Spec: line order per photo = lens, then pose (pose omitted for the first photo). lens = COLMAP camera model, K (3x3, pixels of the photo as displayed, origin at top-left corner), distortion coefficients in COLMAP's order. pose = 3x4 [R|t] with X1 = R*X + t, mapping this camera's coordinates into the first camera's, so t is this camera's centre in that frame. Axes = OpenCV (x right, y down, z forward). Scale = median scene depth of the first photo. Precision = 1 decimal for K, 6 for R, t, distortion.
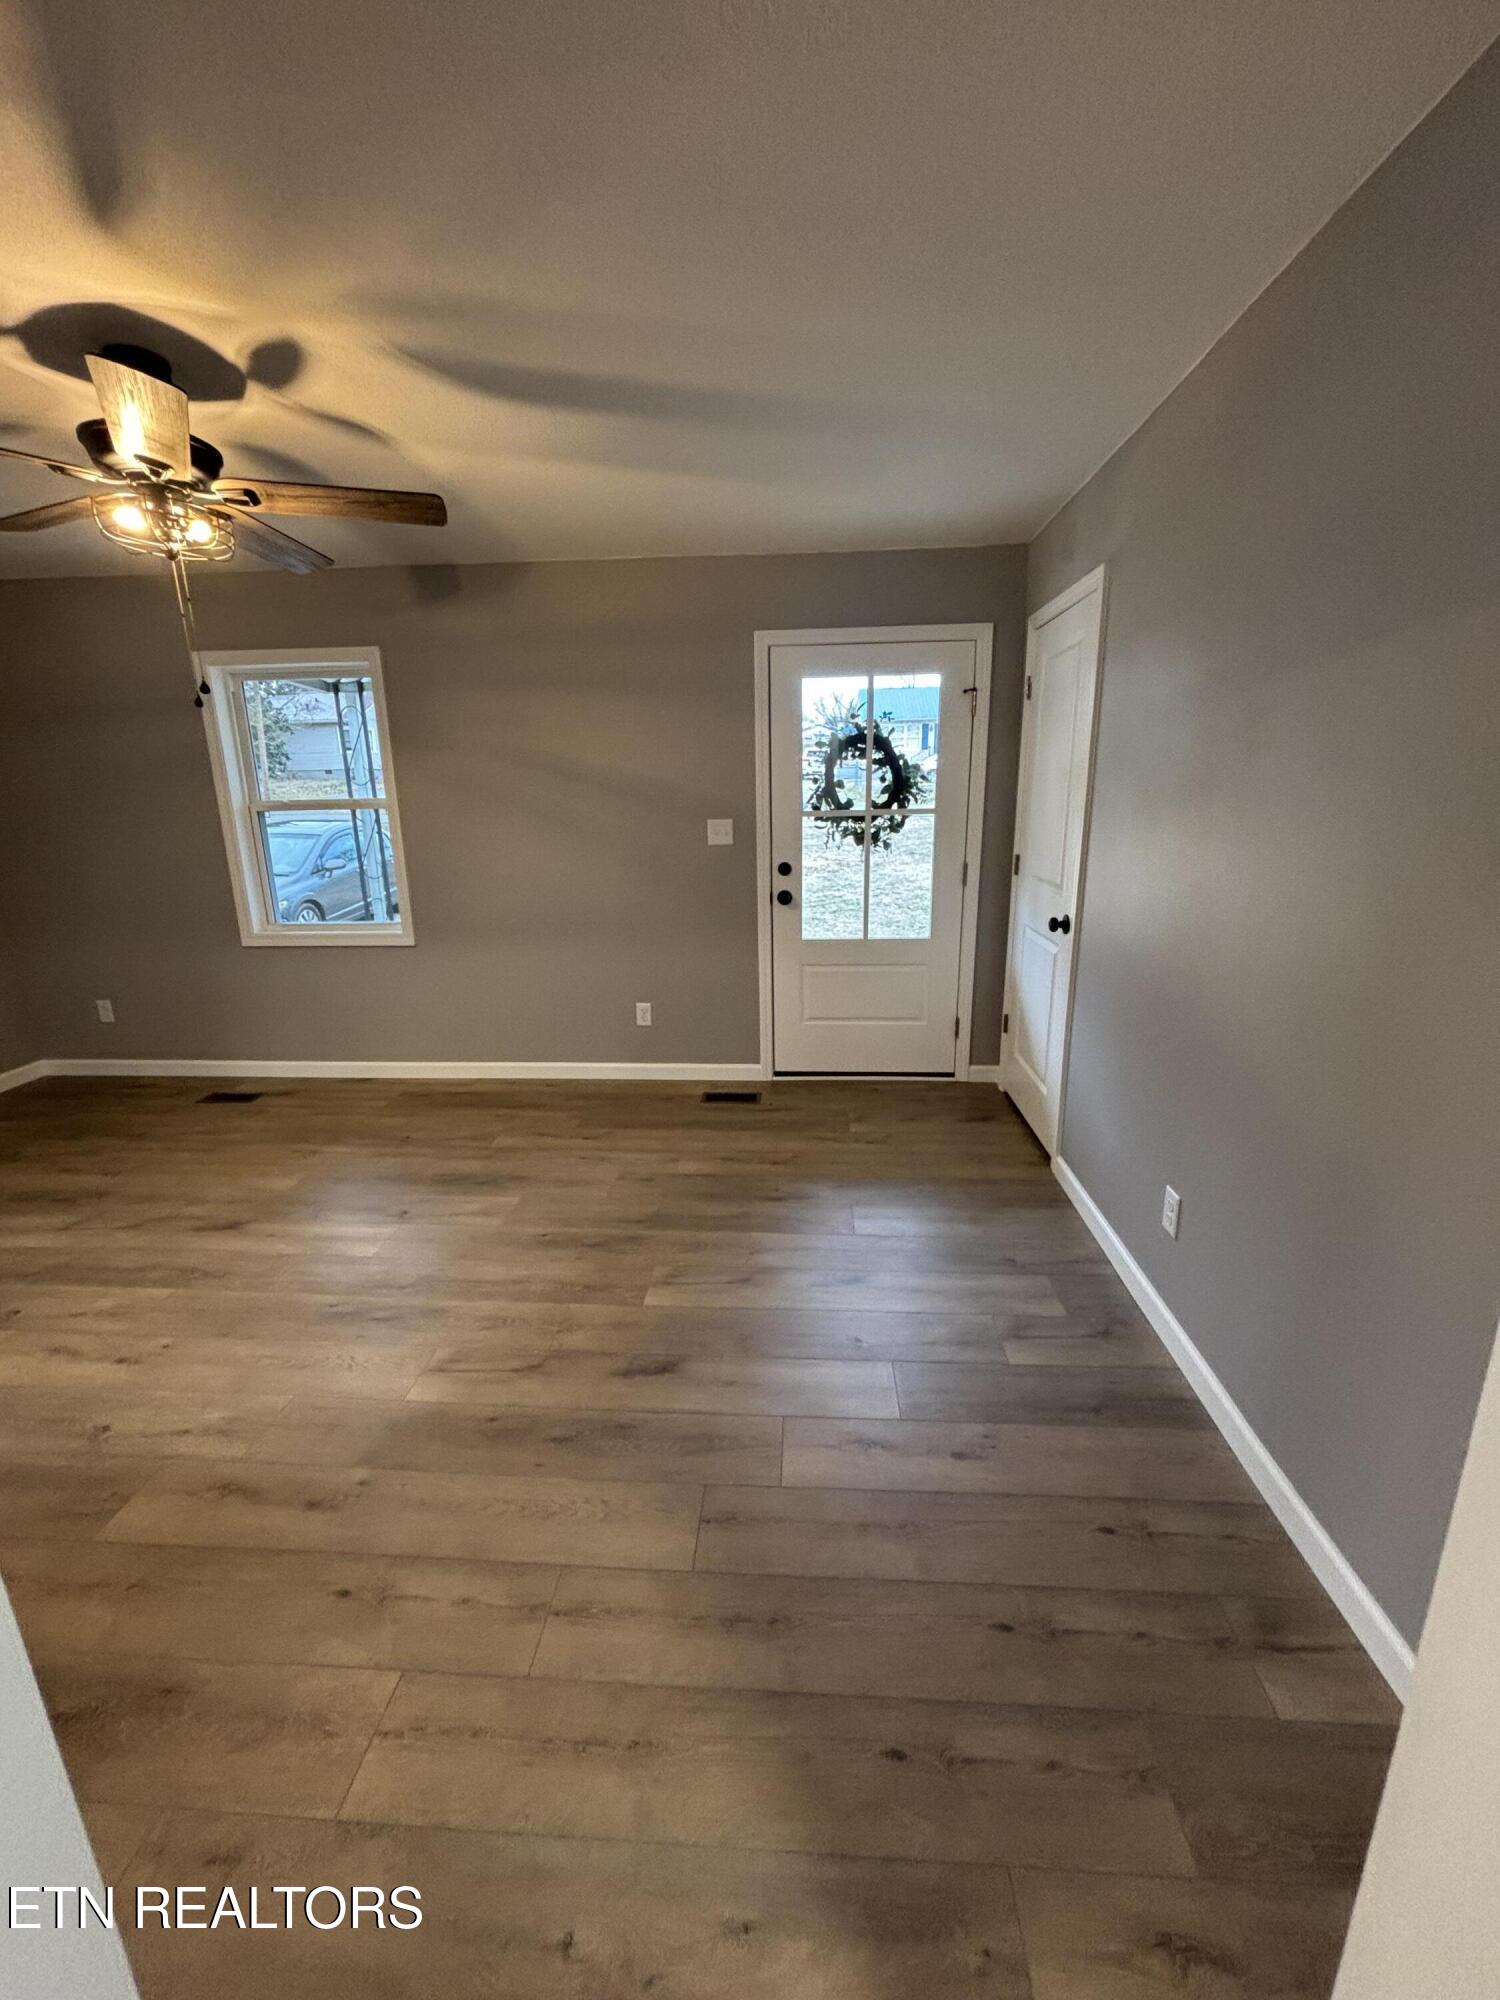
lens RADIAL K [[799.9, 0, 752.8], [0, 799.9, 996.5], [0, 0, 1]] dist [-0.002418, 0.001707]
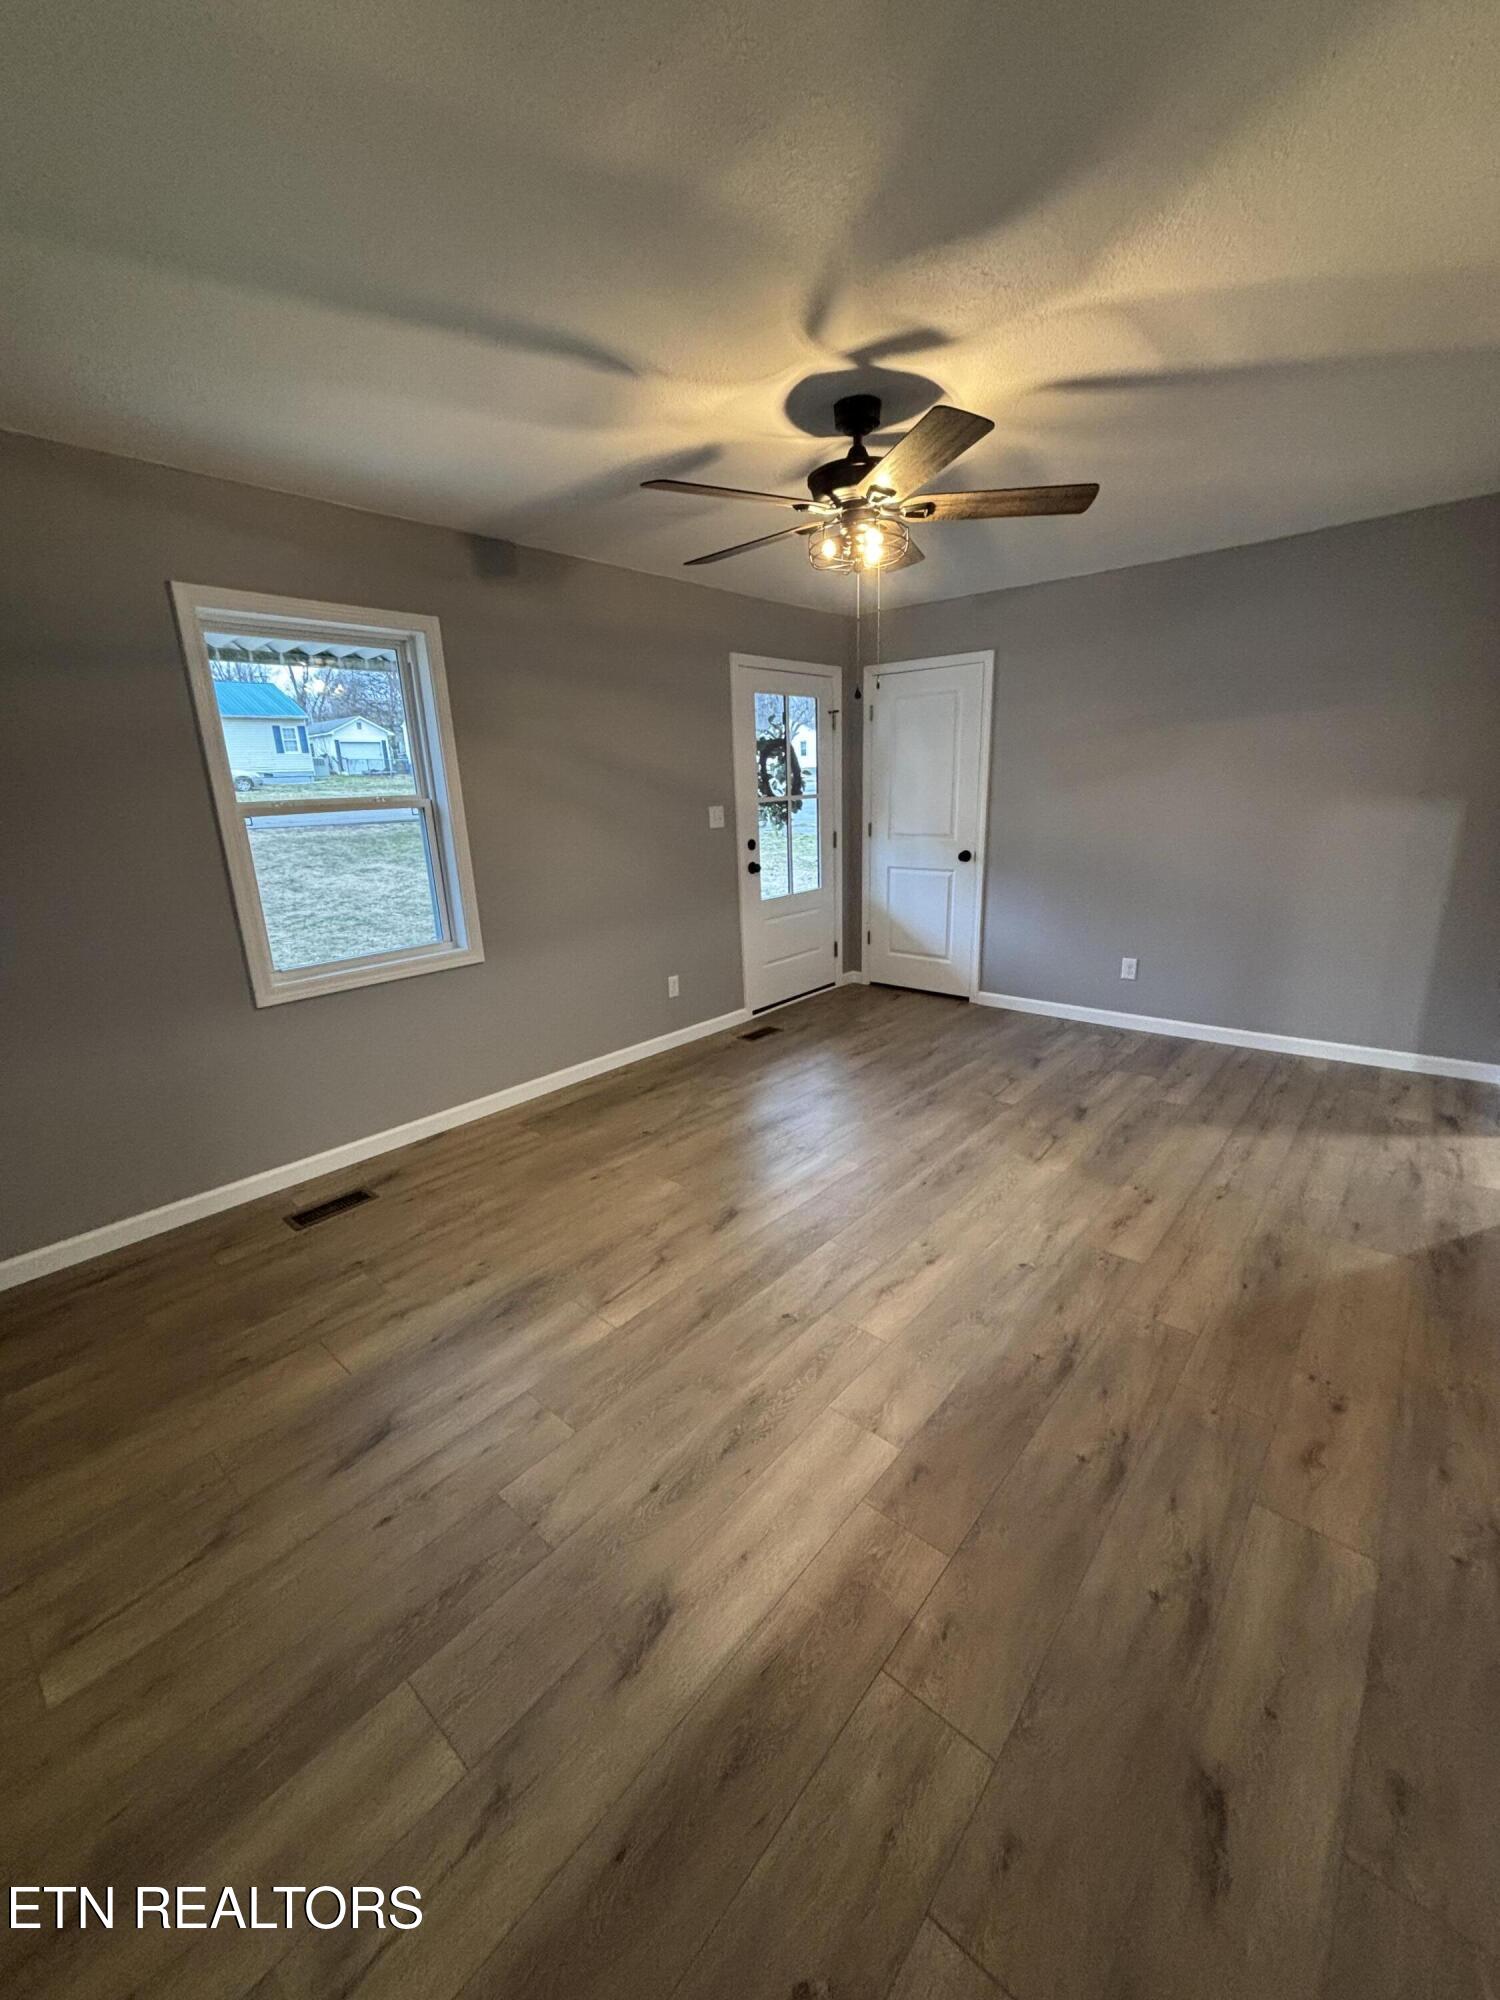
lens RADIAL K [[799.9, 0, 744.2], [0, 799.9, 1001.1], [0, 0, 1]] dist [-0.002418, 0.001707]
pose [[0.611586, -0.215572, 0.761243, -1.039307], [0.218891, 0.970711, 0.099033, -0.051478], [-0.760296, 0.106062, 0.640860, 0.246654]]
